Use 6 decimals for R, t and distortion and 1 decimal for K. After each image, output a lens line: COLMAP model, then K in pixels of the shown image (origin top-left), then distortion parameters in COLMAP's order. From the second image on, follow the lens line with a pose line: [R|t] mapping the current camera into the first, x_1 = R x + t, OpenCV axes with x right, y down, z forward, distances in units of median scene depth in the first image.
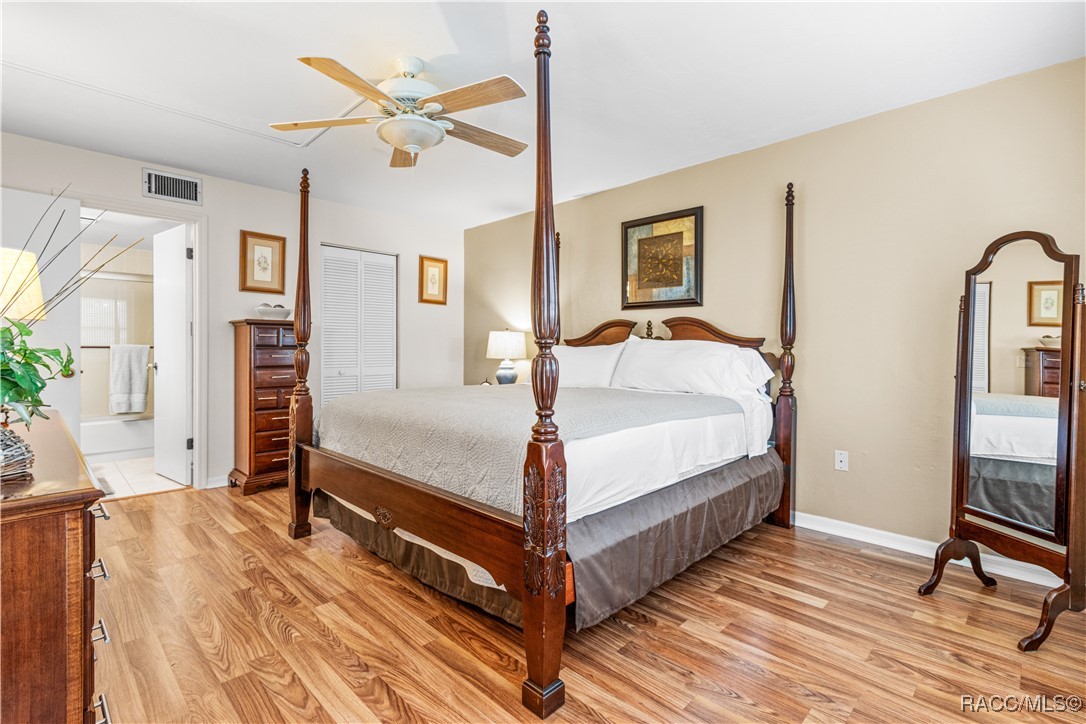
lens RADIAL K [[505.6, 0, 555.3], [0, 505.6, 355.5], [0, 0, 1]] dist [0.004269, -0.000087]
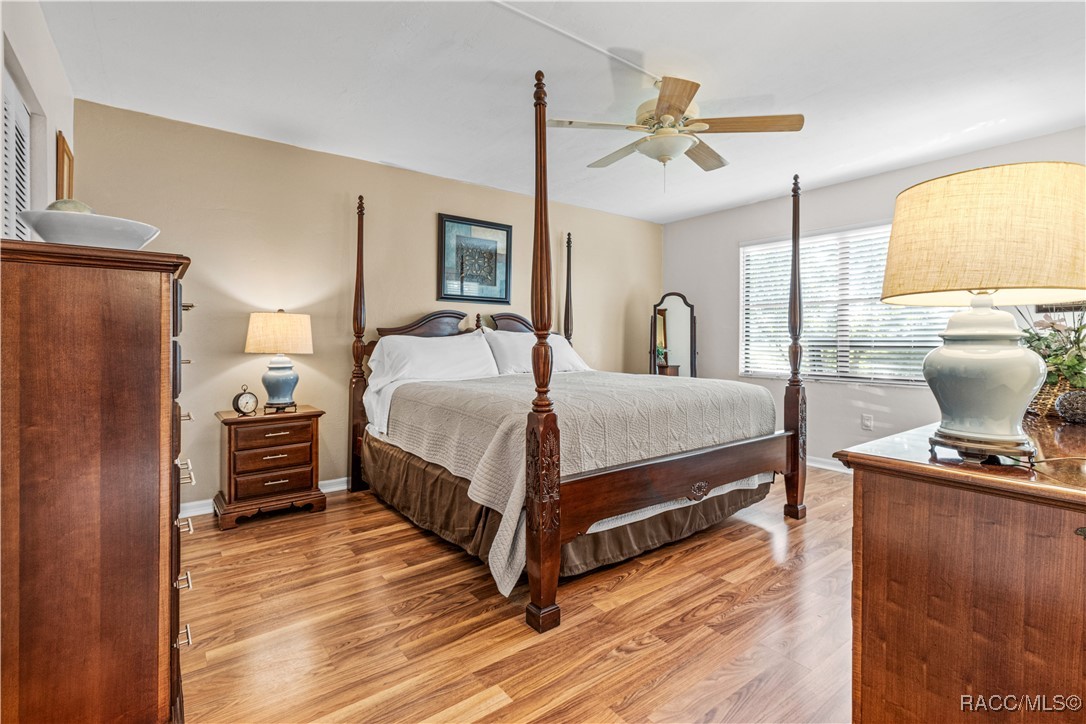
lens RADIAL K [[508.9, 0, 547.5], [0, 508.9, 346.2], [0, 0, 1]] dist [0.007901, -0.000654]
pose [[0.140896, -0.014051, 0.989925, -1.362195], [0.012941, 0.999840, 0.012350, -0.015646], [-0.989940, 0.011071, 0.141055, 1.059550]]
